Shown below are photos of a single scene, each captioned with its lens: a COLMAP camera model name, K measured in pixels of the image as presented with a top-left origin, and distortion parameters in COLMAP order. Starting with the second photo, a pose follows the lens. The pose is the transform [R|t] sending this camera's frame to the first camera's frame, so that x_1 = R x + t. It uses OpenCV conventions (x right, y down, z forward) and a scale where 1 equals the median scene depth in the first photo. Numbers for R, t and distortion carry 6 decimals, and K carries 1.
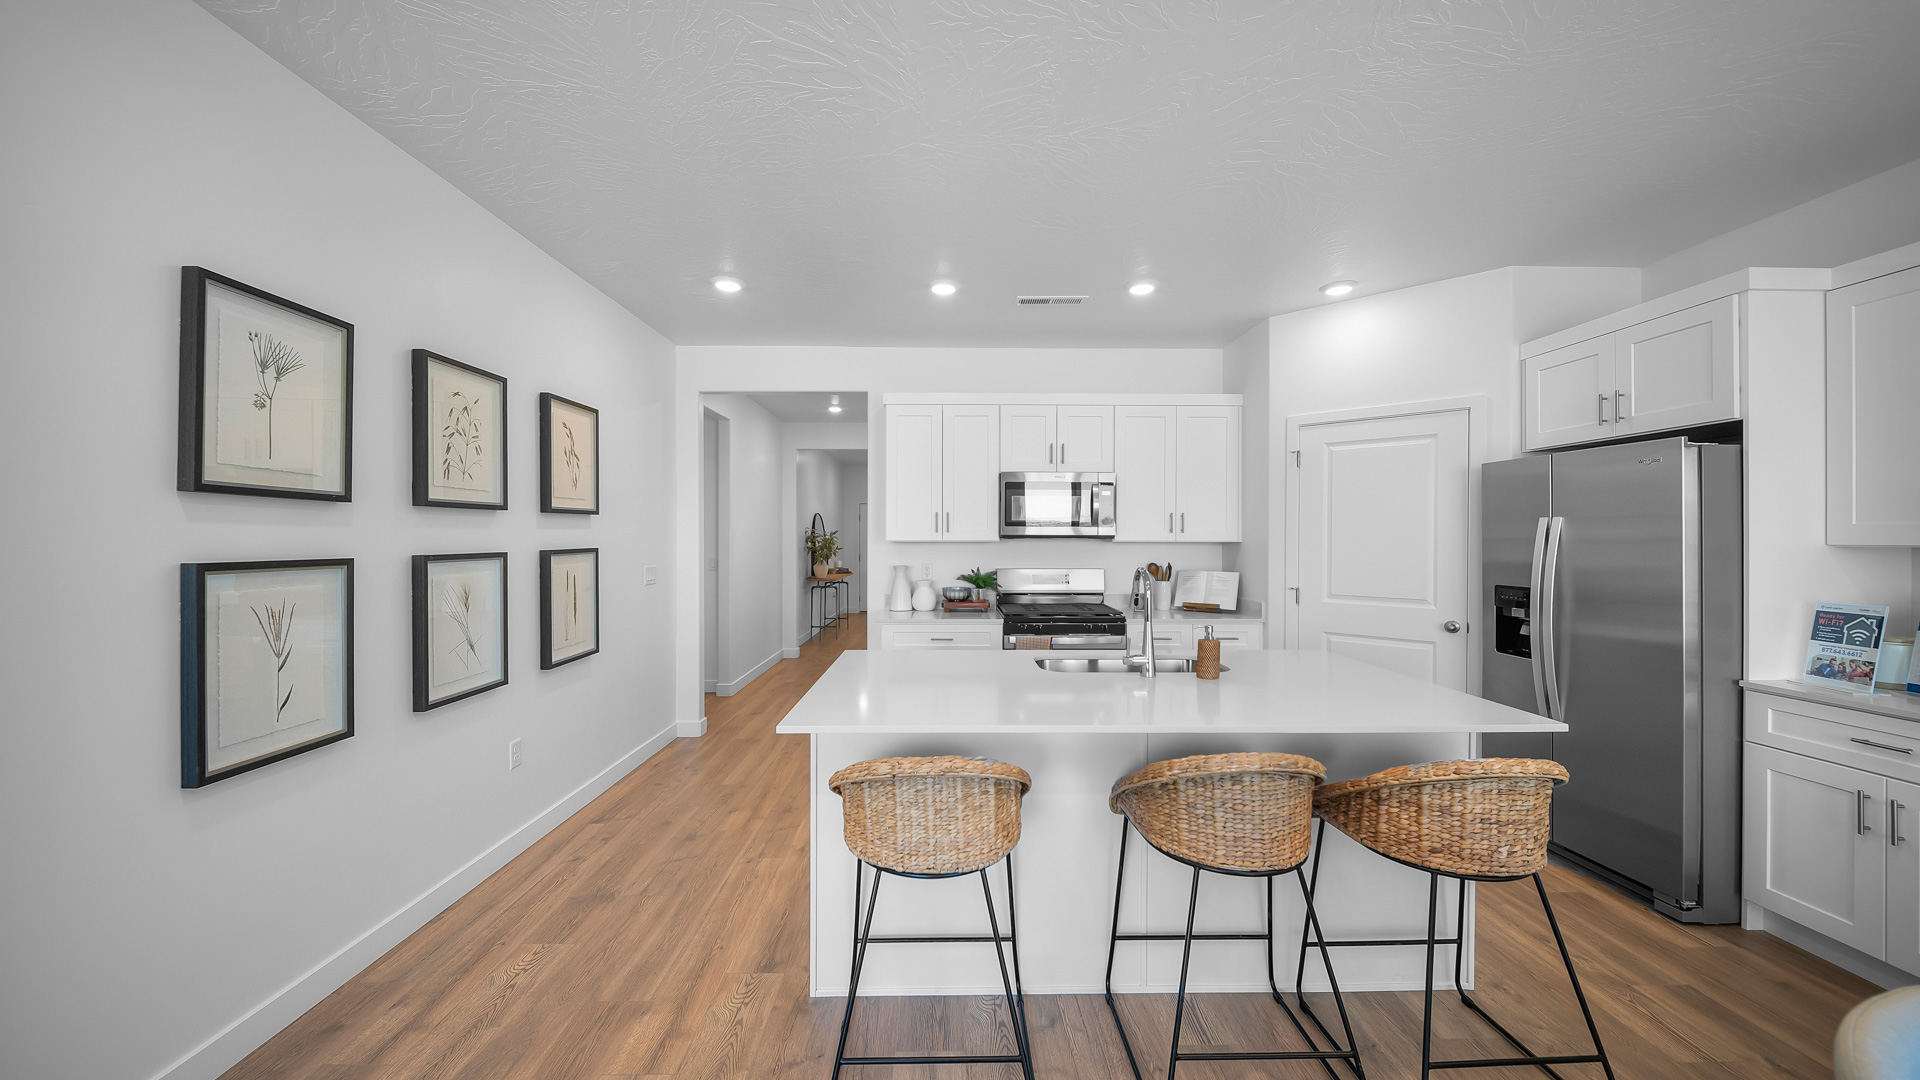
lens RADIAL K [[684.4, 0, 951.8], [0, 684.4, 535.6], [0, 0, 1]] dist [-0.013070, -0.000721]
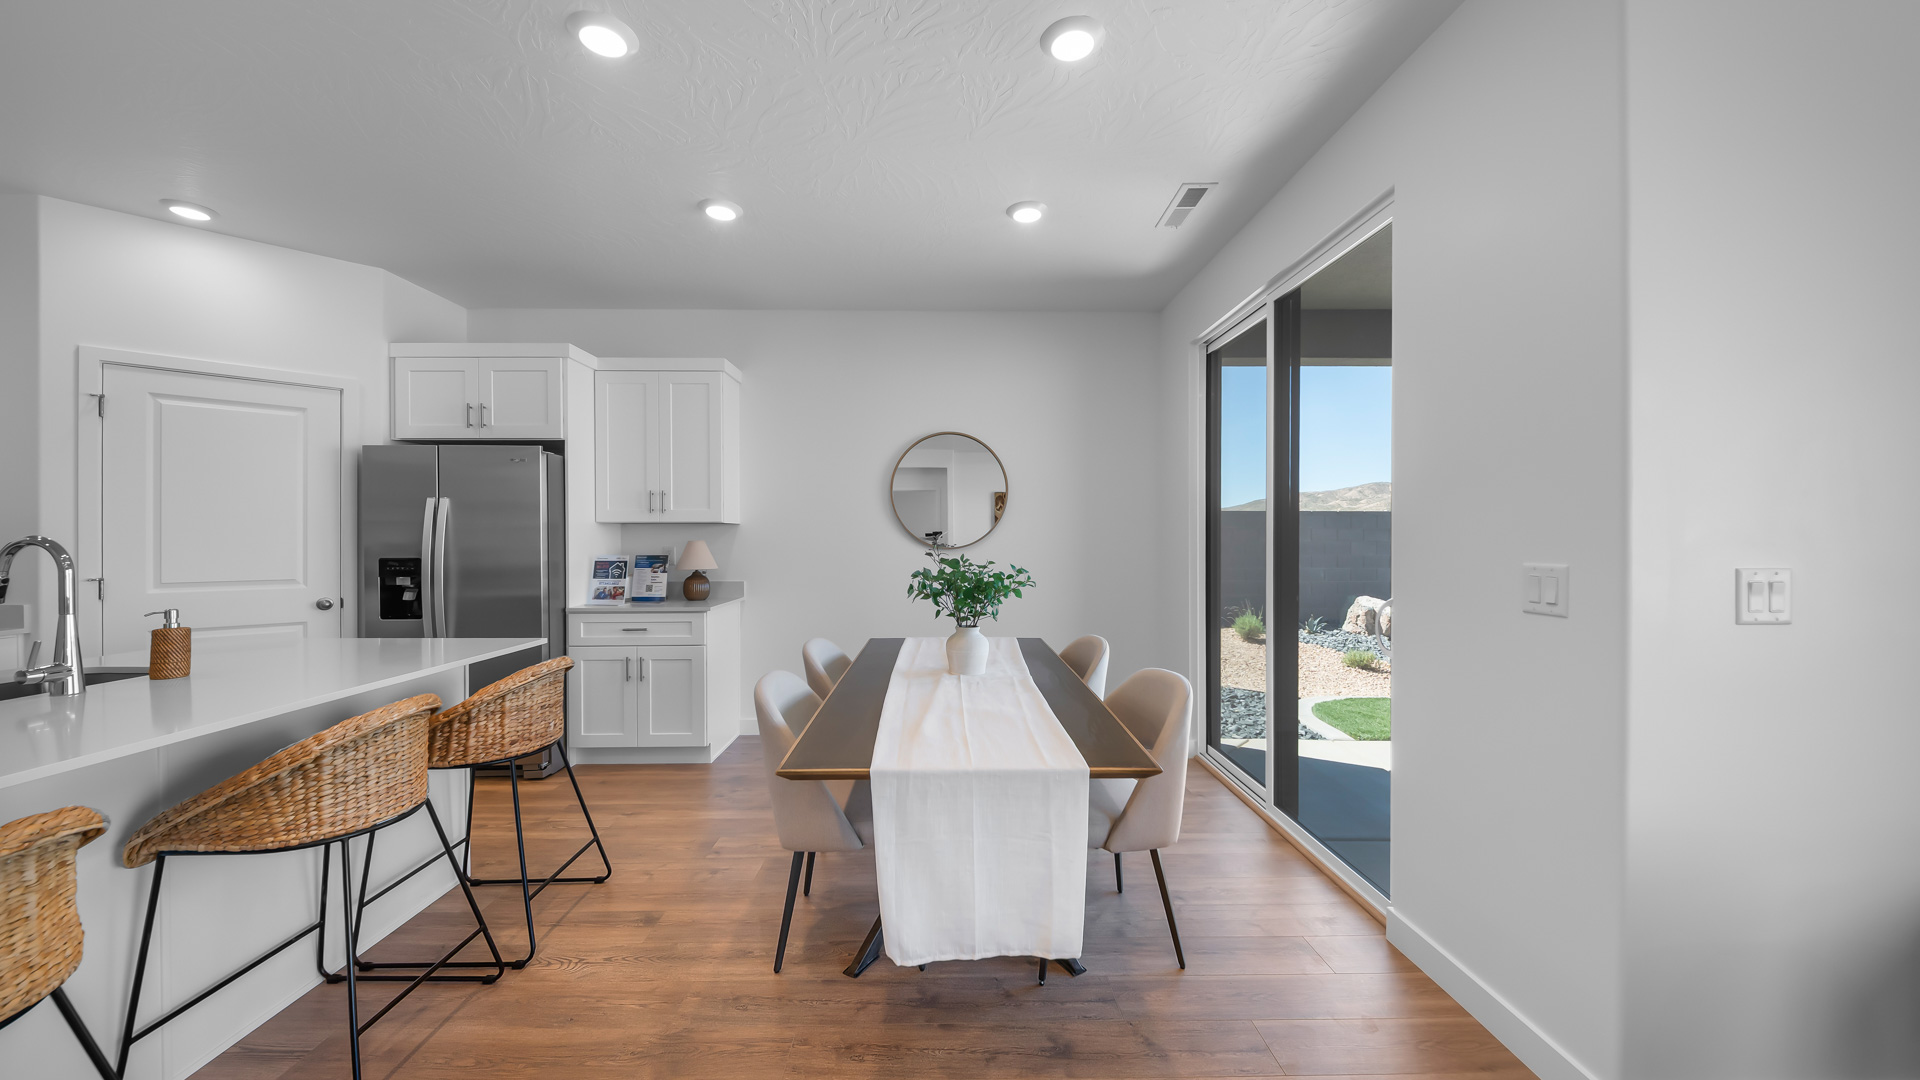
lens RADIAL K [[684.4, 0, 970.2], [0, 684.4, 542.0], [0, 0, 1]] dist [-0.013070, -0.000721]
pose [[-0.039764, -0.007102, 0.999184, -0.327351], [-0.001744, 0.999974, 0.007039, 0.037667], [-0.999208, -0.001463, -0.039775, 0.095551]]
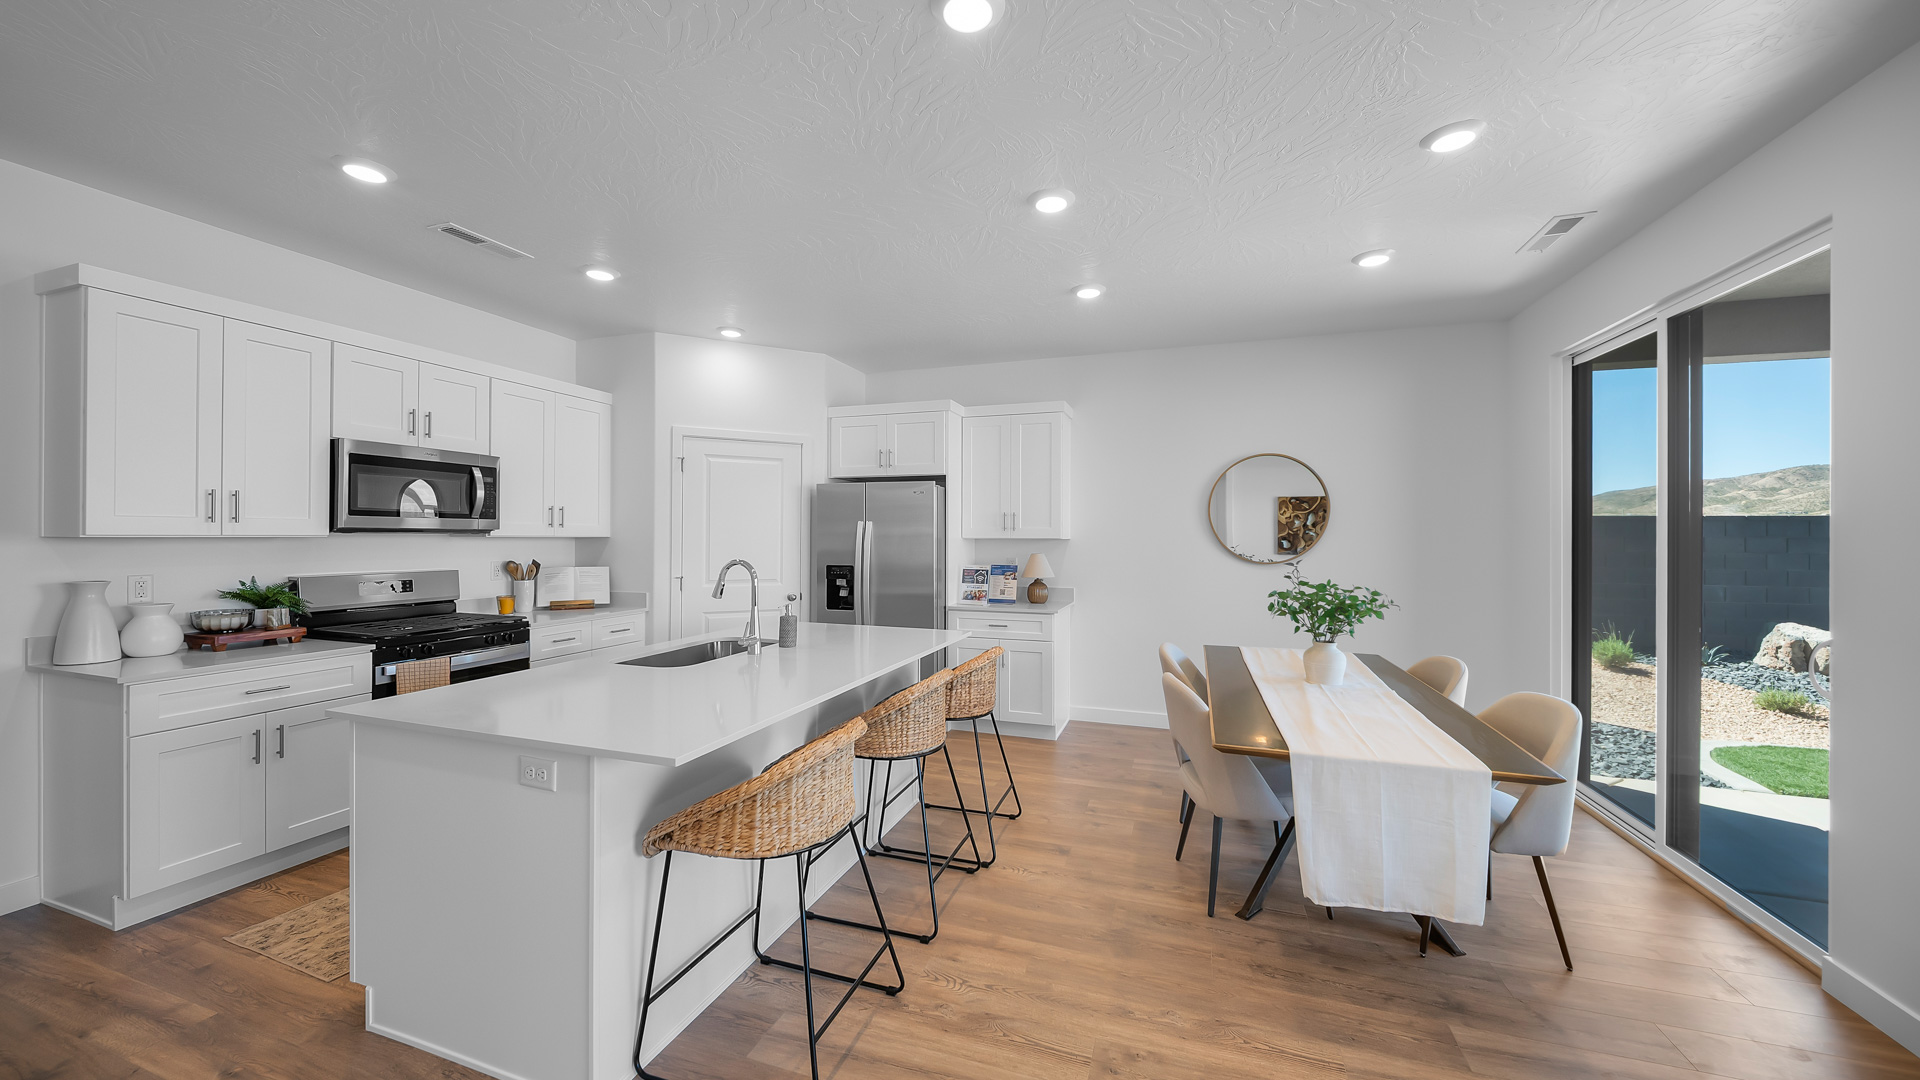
lens RADIAL K [[684.4, 0, 961.1], [0, 684.4, 535.3], [0, 0, 1]] dist [-0.013070, -0.000721]
pose [[0.319458, -0.000136, 0.947600, -0.541922], [-0.006335, 0.999977, 0.002279, 0.001640], [-0.947579, -0.006731, 0.319450, 0.237813]]
